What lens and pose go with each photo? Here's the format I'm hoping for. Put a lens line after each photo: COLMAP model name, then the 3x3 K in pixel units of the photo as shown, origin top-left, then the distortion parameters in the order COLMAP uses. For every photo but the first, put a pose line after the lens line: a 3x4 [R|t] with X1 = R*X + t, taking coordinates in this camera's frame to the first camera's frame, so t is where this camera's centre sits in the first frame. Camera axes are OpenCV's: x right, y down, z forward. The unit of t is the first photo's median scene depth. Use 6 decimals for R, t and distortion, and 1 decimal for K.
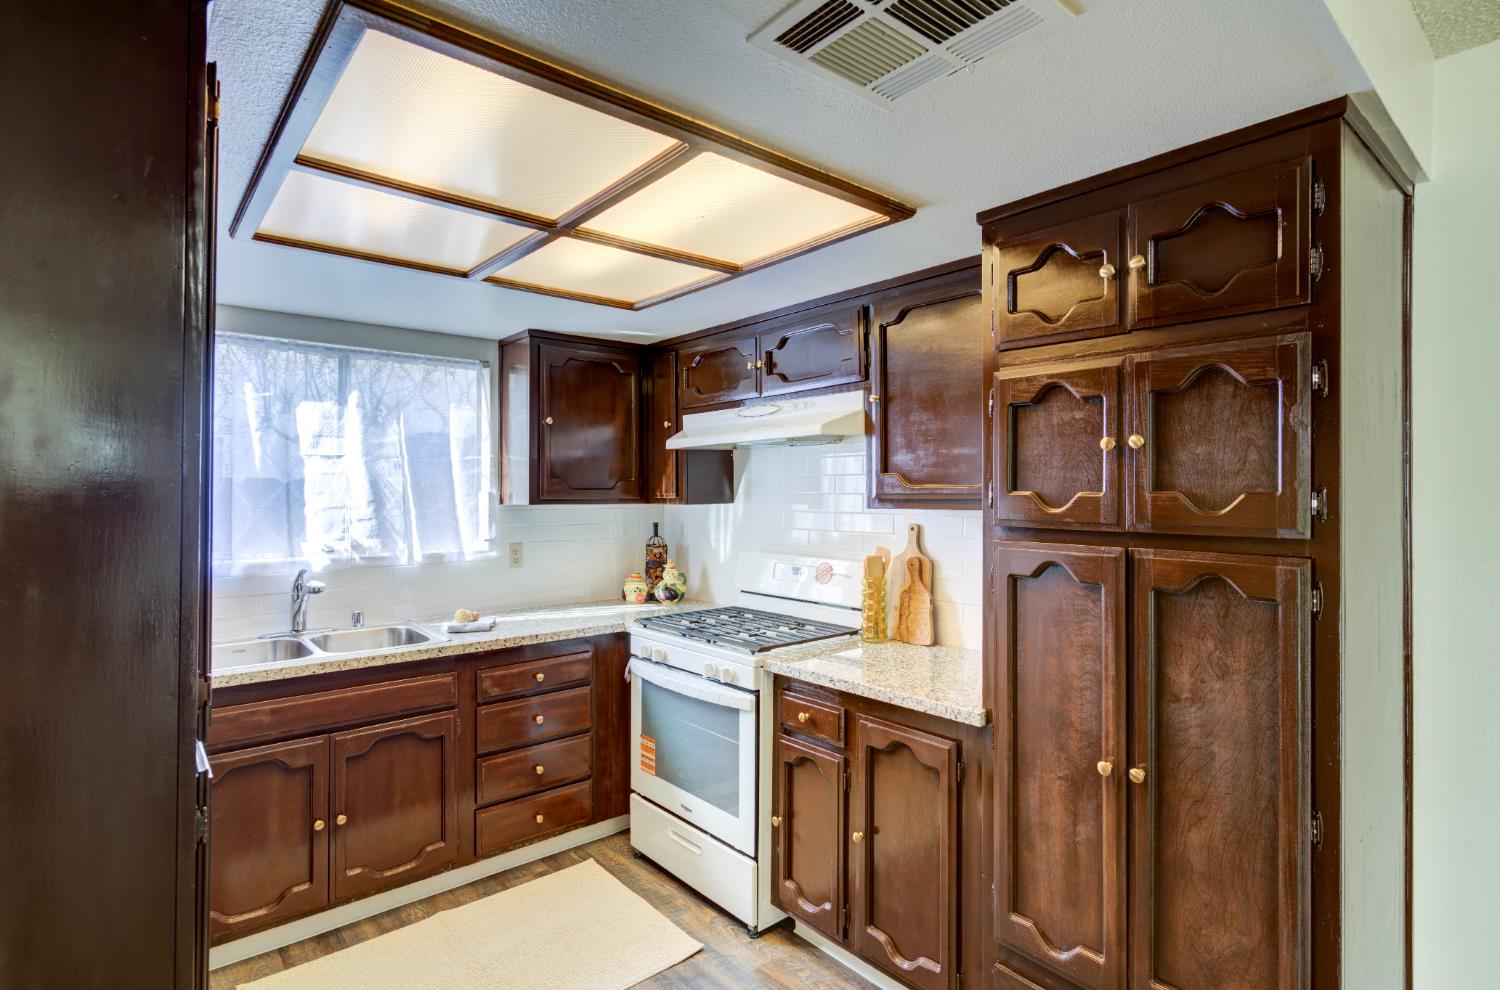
lens RADIAL K [[754.5, 0, 724.8], [0, 754.5, 499.5], [0, 0, 1]] dist [-0.000491, 0.000359]
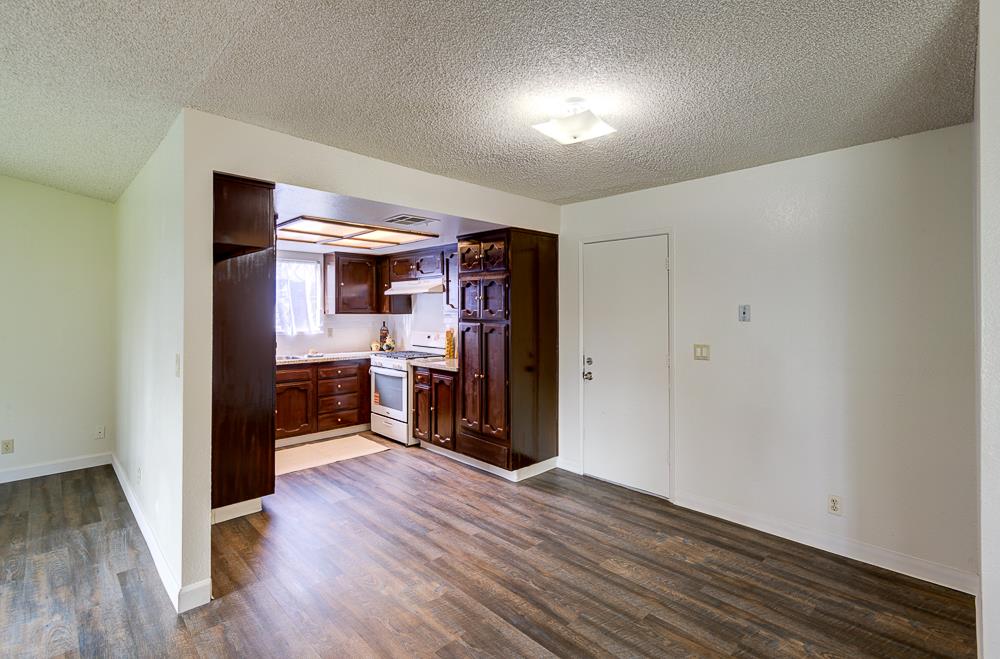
lens RADIAL K [[469.5, 0, 500.0], [0, 469.5, 329.5], [0, 0, 1]] dist [-0.000688, 0.000198]
pose [[0.996248, 0.004067, 0.086447, 0.214629], [-0.006657, 0.999537, 0.029695, 0.008965], [-0.086287, -0.030159, 0.995814, -0.846659]]
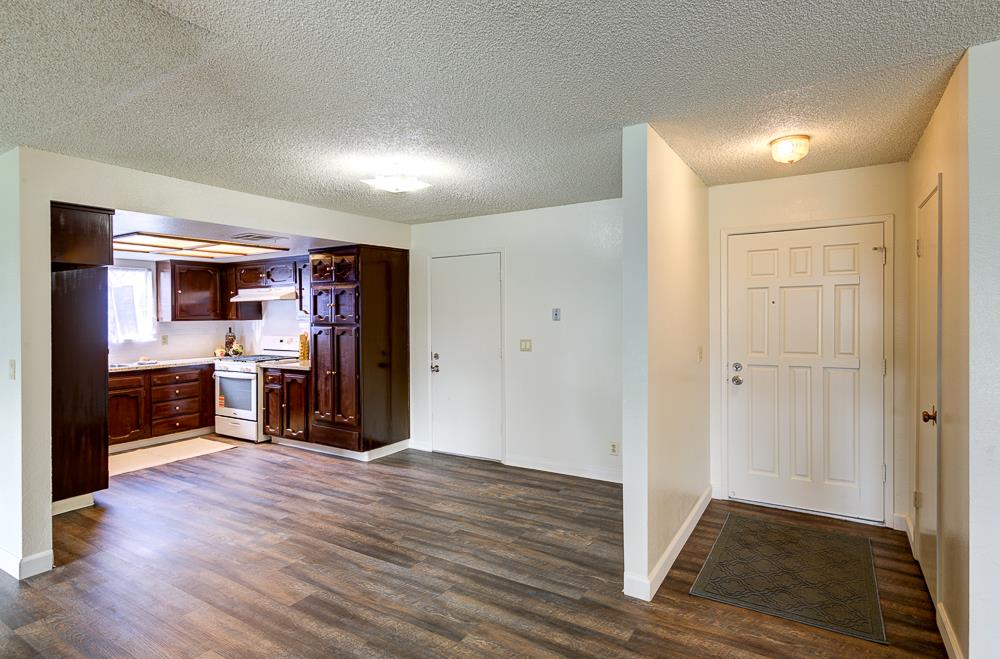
lens RADIAL K [[508.9, 0, 608.9], [0, 508.9, 314.7], [0, 0, 1]] dist [0.002341, -0.000664]
pose [[0.884461, -0.006929, 0.466563, 0.321521], [0.009640, 0.999948, -0.003424, 0.005004], [-0.466515, 0.007526, 0.884481, -1.551361]]
